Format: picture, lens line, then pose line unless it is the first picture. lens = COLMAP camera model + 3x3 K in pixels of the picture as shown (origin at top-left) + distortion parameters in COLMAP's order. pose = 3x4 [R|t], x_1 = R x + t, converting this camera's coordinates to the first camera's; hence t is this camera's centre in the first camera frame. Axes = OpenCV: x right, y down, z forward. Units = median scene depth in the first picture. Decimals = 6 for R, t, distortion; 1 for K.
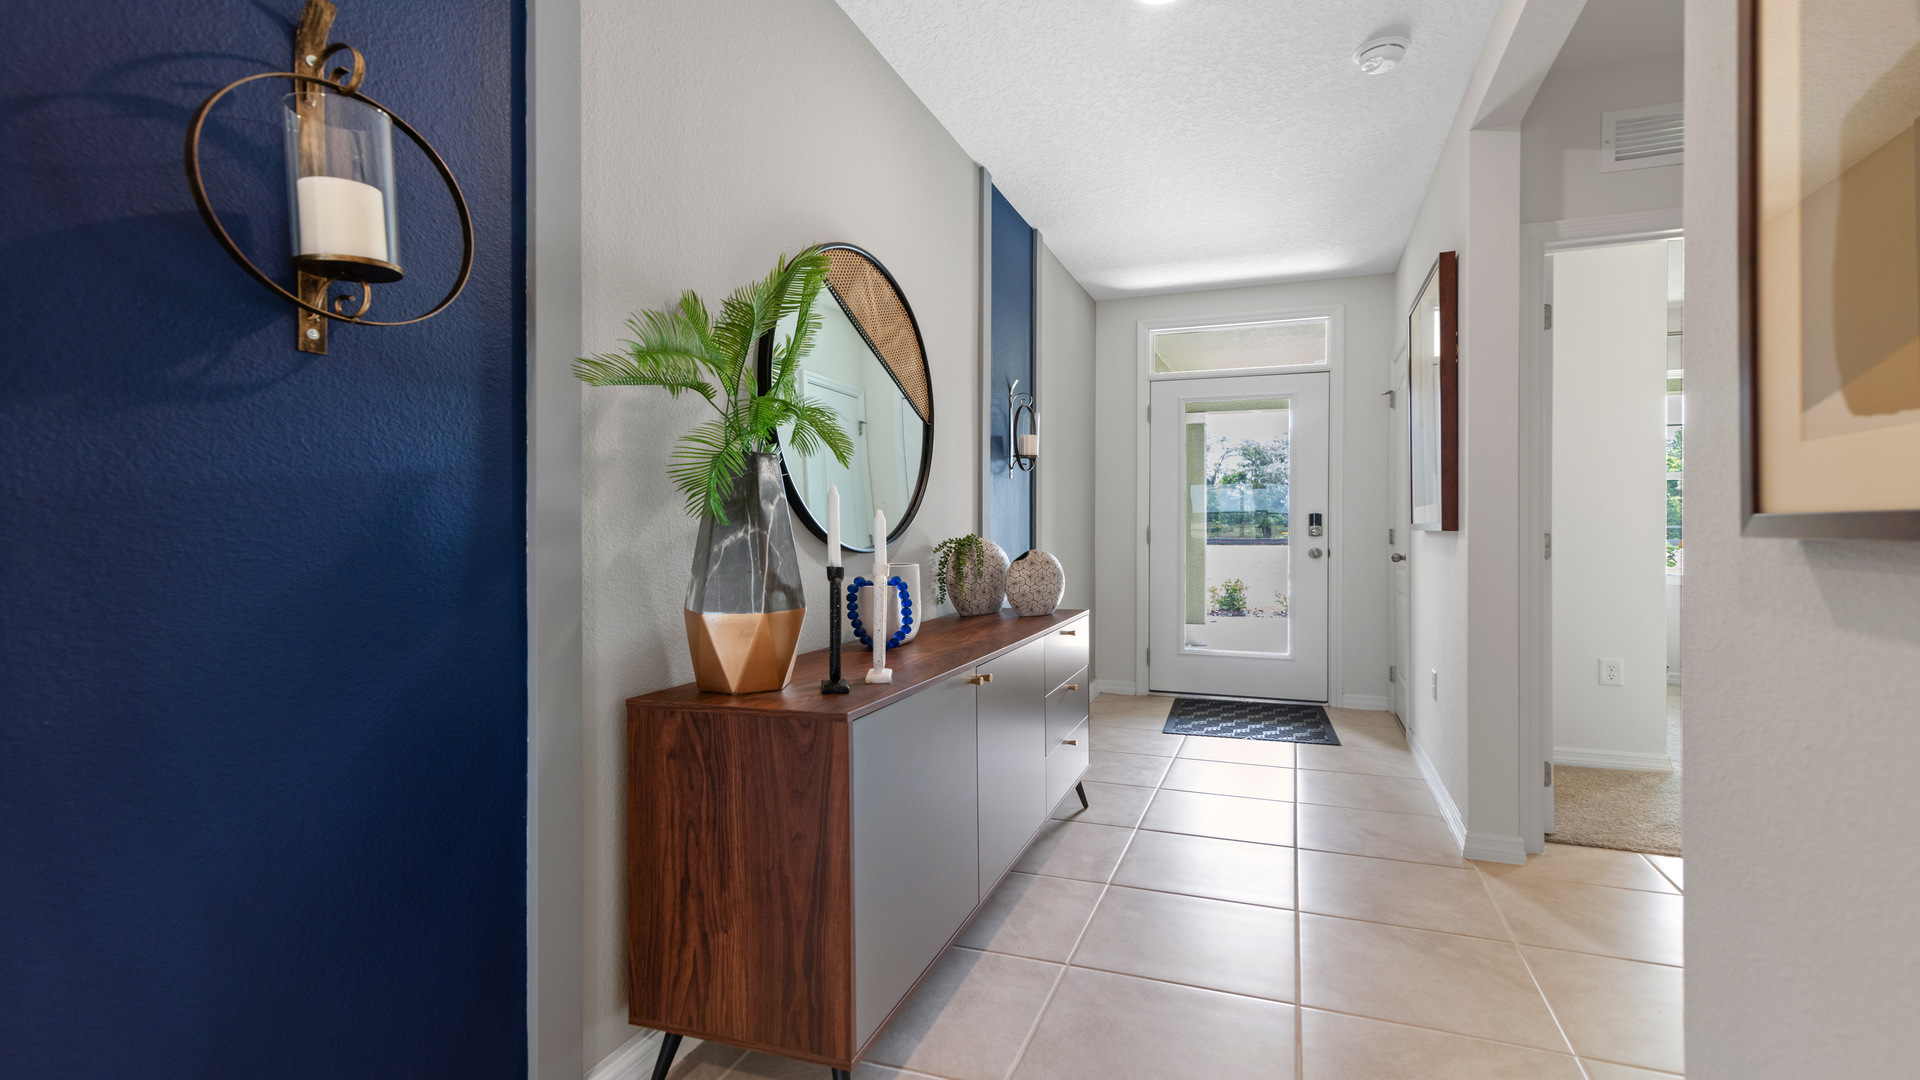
lens RADIAL K [[906.0, 0, 953.4], [0, 906.0, 519.8], [0, 0, 1]] dist [0.011658, -0.001961]
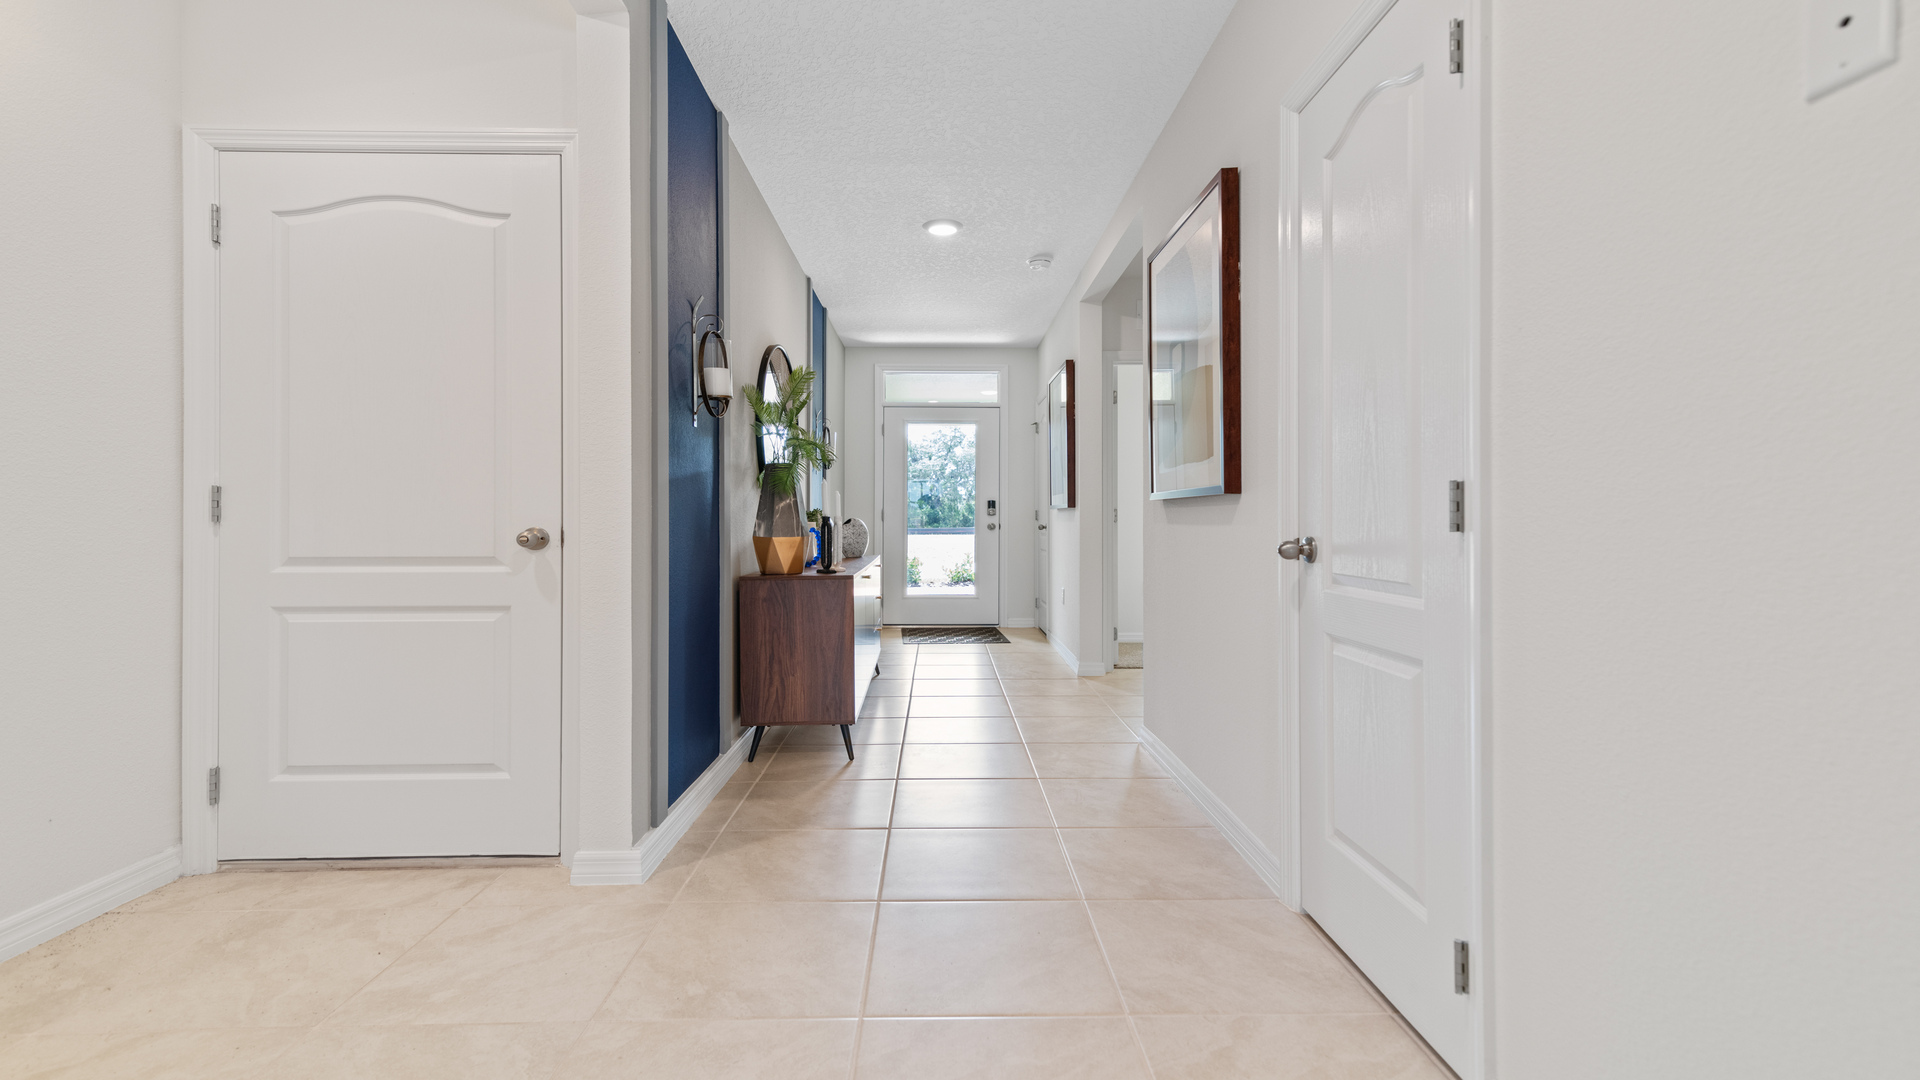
lens RADIAL K [[906.0, 0, 961.6], [0, 906.0, 503.2], [0, 0, 1]] dist [0.011658, -0.001961]
pose [[0.927179, 0.003539, 0.374603, -0.333244], [0.000376, 0.999946, -0.010377, 0.021120], [-0.374619, 0.009762, 0.927127, -0.594107]]
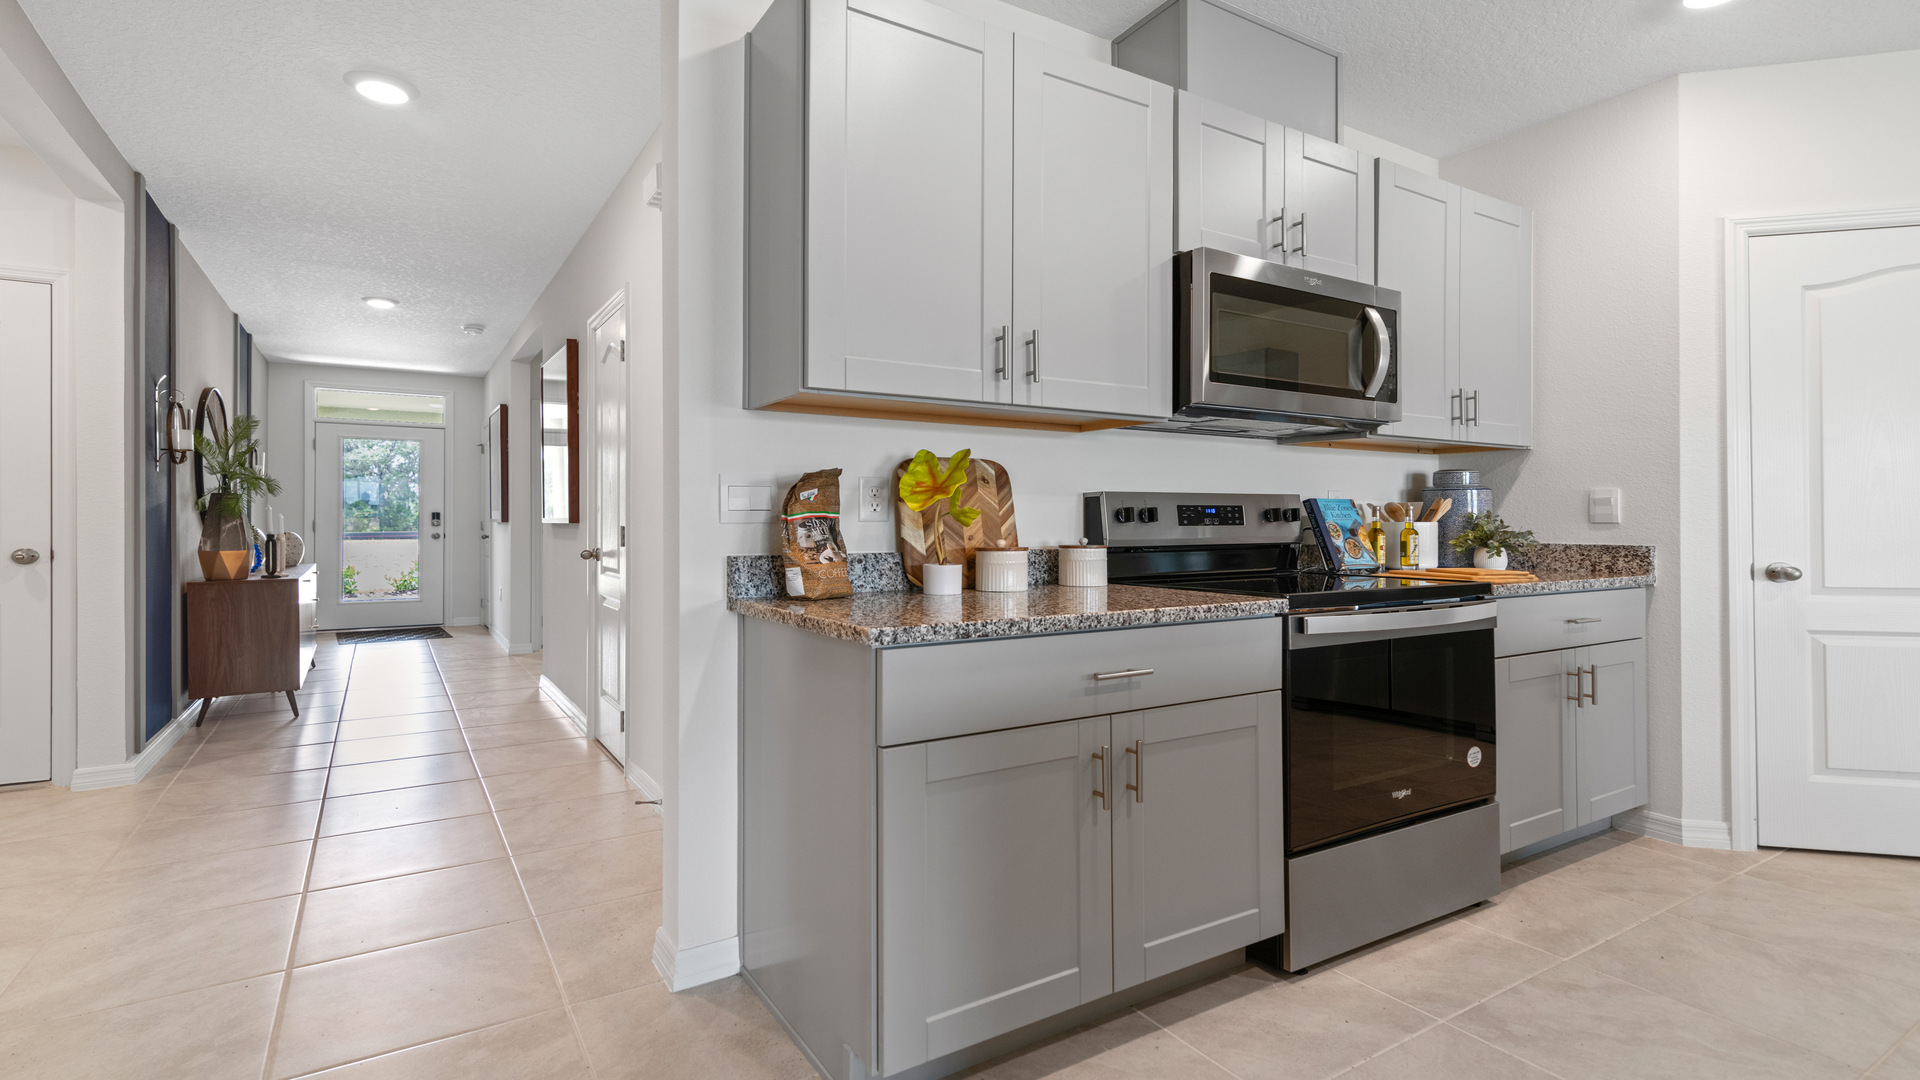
lens RADIAL K [[906.0, 0, 966.2], [0, 906.0, 517.0], [0, 0, 1]] dist [0.011658, -0.001961]
pose [[0.598560, -0.000084, 0.801078, -0.569554], [-0.002623, 0.999994, 0.002065, -0.007342], [-0.801074, -0.003337, 0.598556, -1.249750]]
